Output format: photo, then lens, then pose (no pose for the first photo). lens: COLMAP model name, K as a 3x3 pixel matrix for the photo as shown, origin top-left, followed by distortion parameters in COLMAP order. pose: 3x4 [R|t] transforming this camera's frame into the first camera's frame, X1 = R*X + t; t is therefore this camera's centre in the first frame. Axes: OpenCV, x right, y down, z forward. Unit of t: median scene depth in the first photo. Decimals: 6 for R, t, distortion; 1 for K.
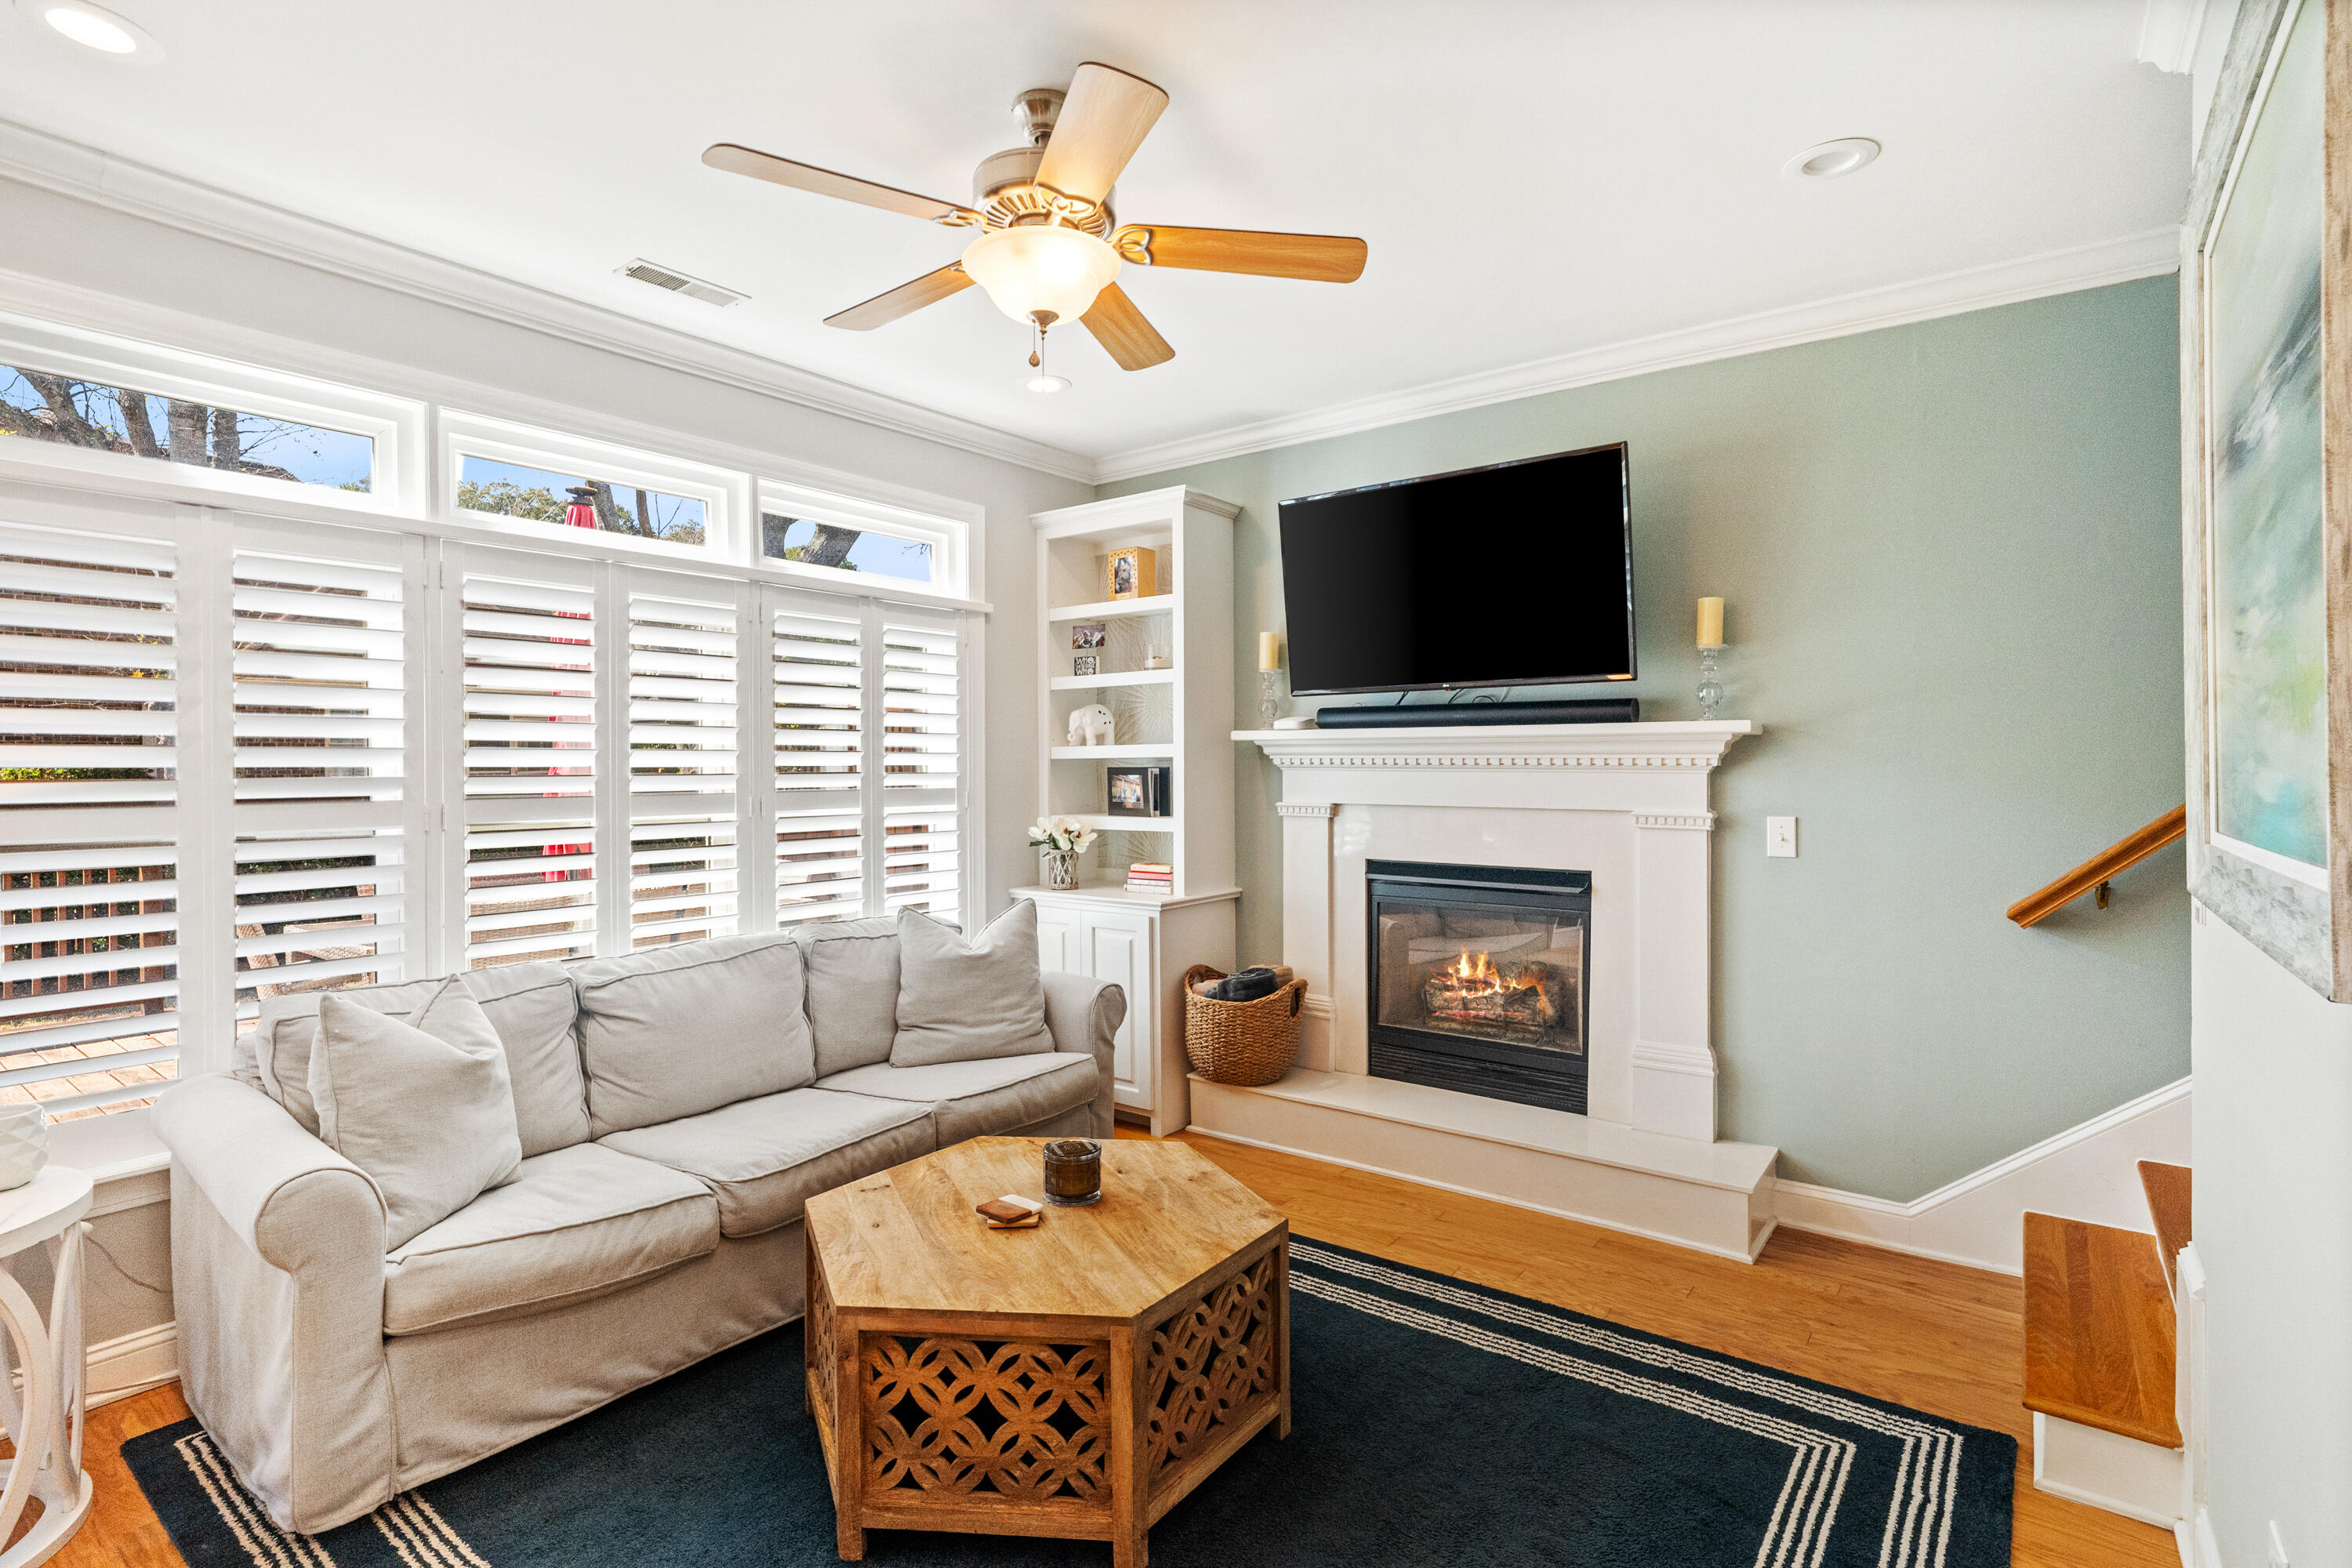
lens RADIAL K [[1129.8, 0, 1177.6], [0, 1129.8, 774.8], [0, 0, 1]] dist [-0.018743, 0.007523]
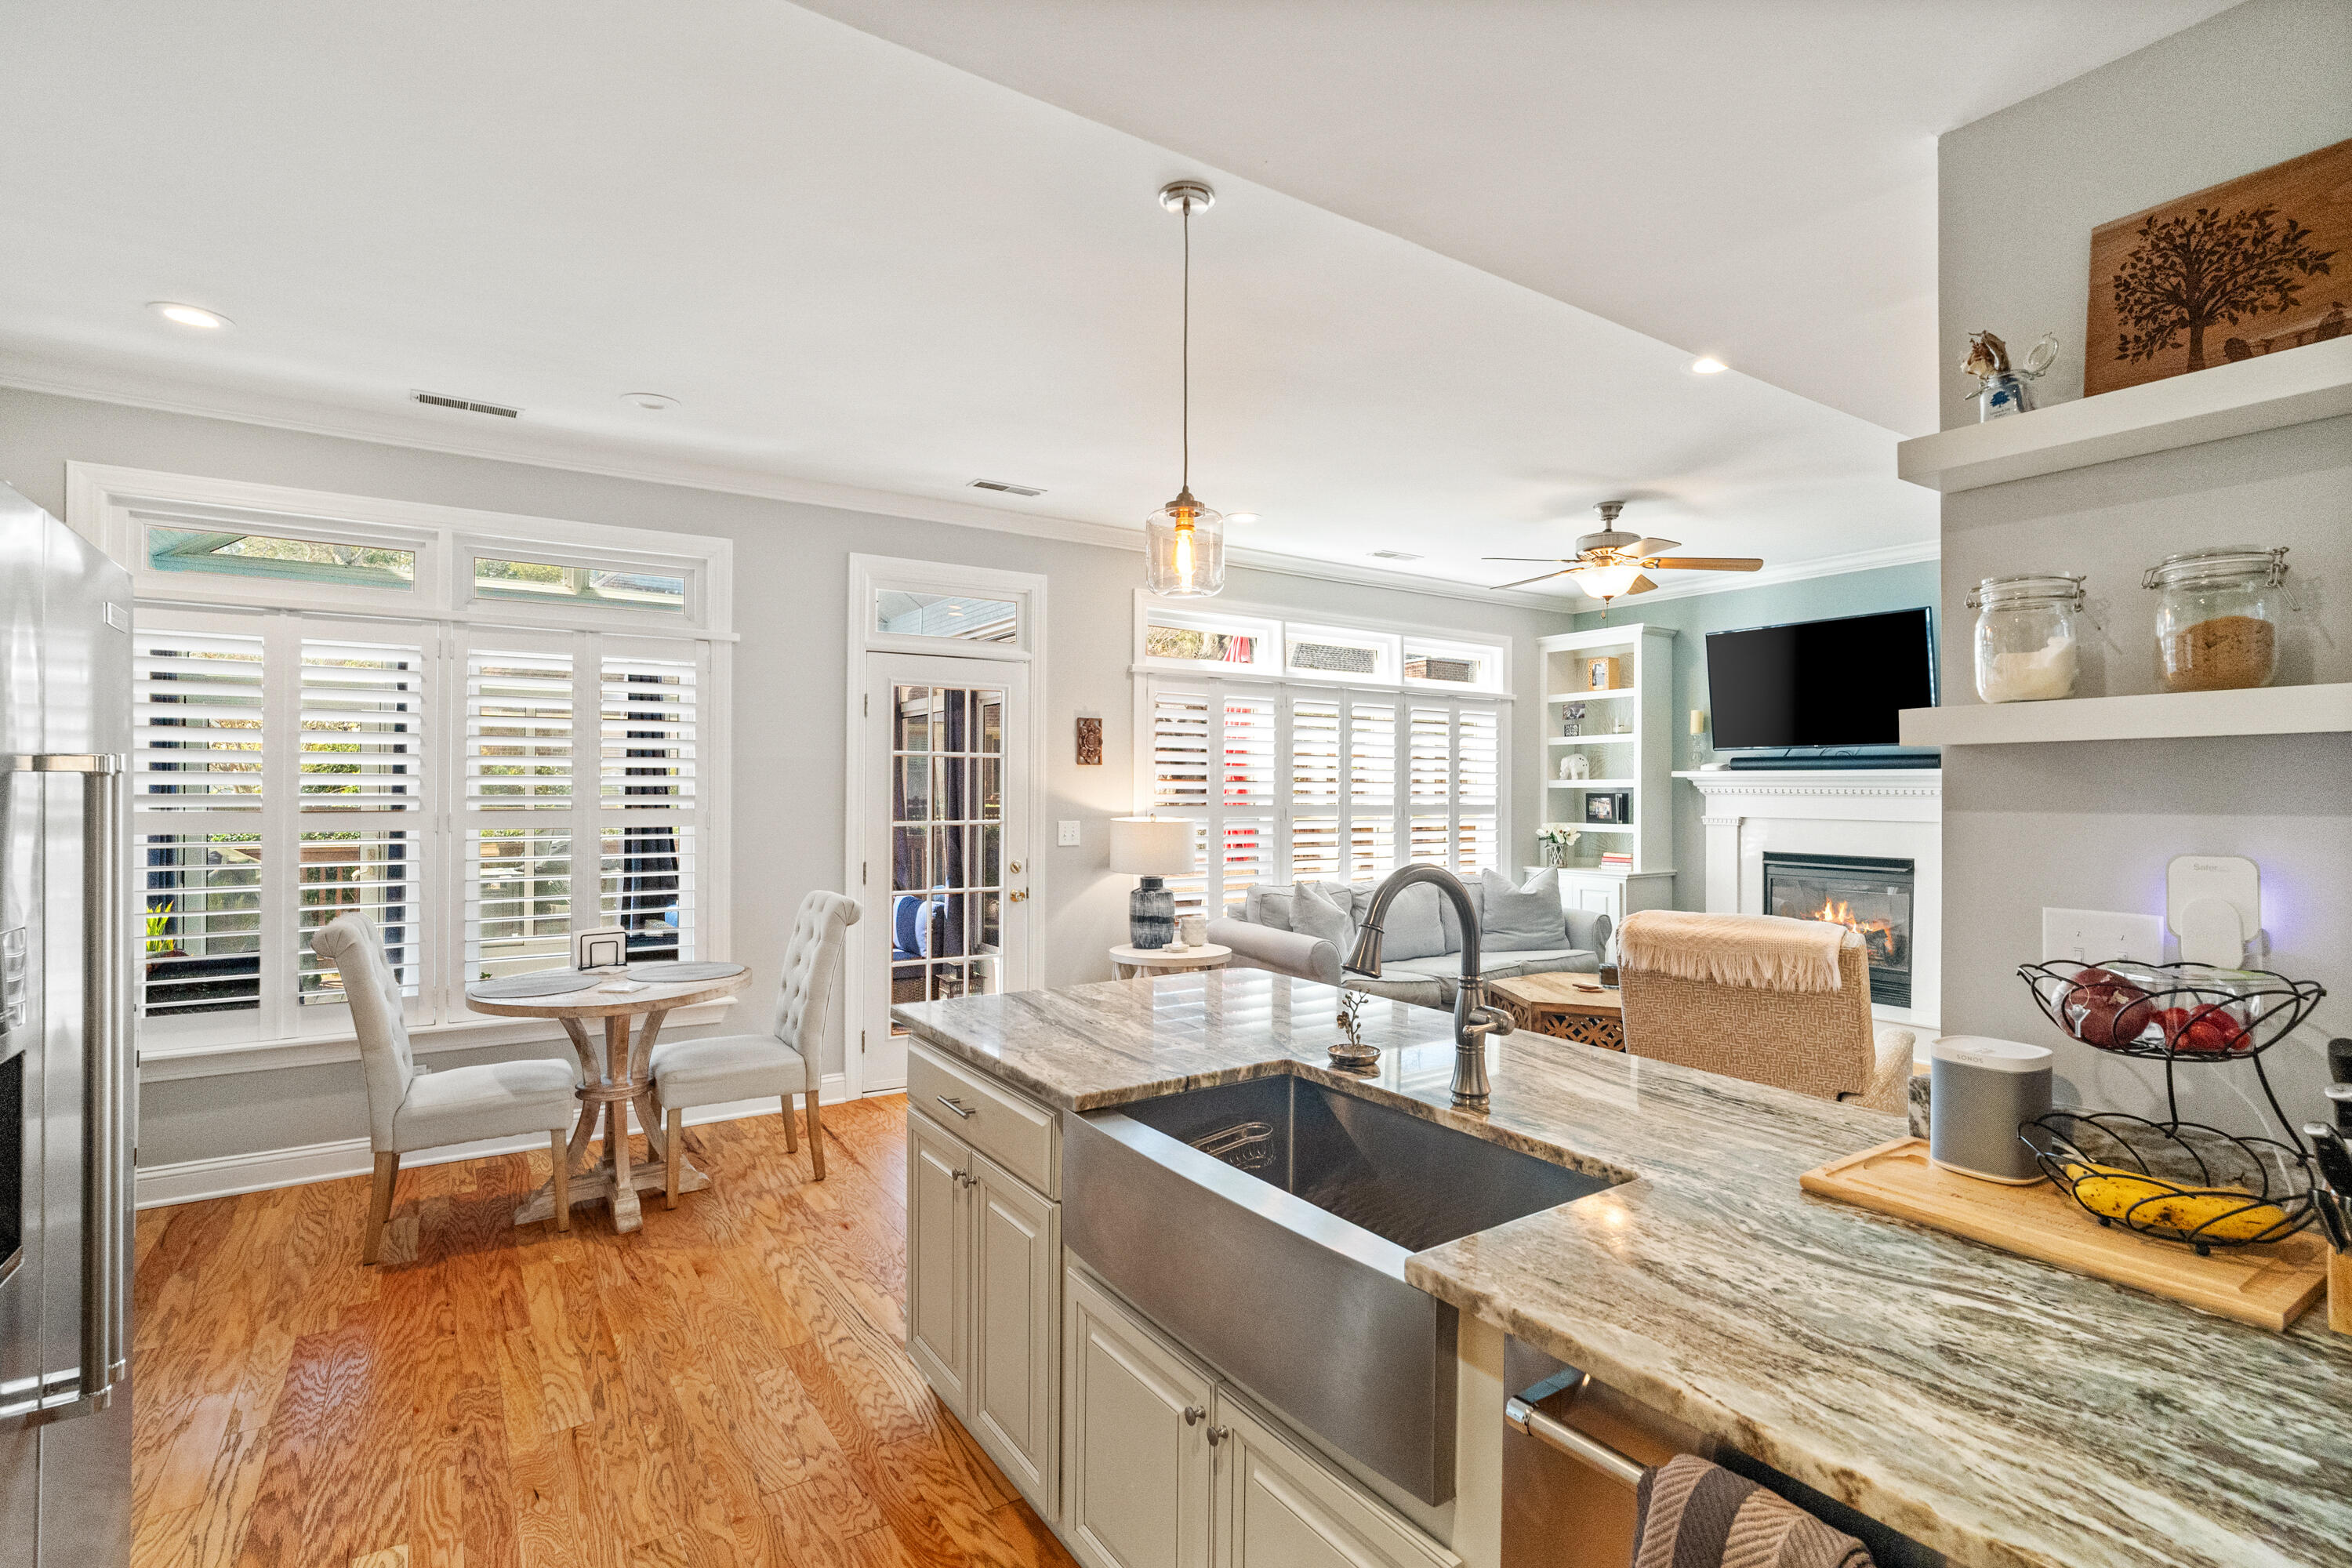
lens RADIAL K [[1129.8, 0, 1168.8], [0, 1129.8, 789.7], [0, 0, 1]] dist [-0.018743, 0.007523]
pose [[0.947652, 0.007988, -0.319205, -0.119027], [-0.011220, 0.999903, -0.008286, 0.008648], [0.319108, 0.011434, 0.947649, -0.754570]]
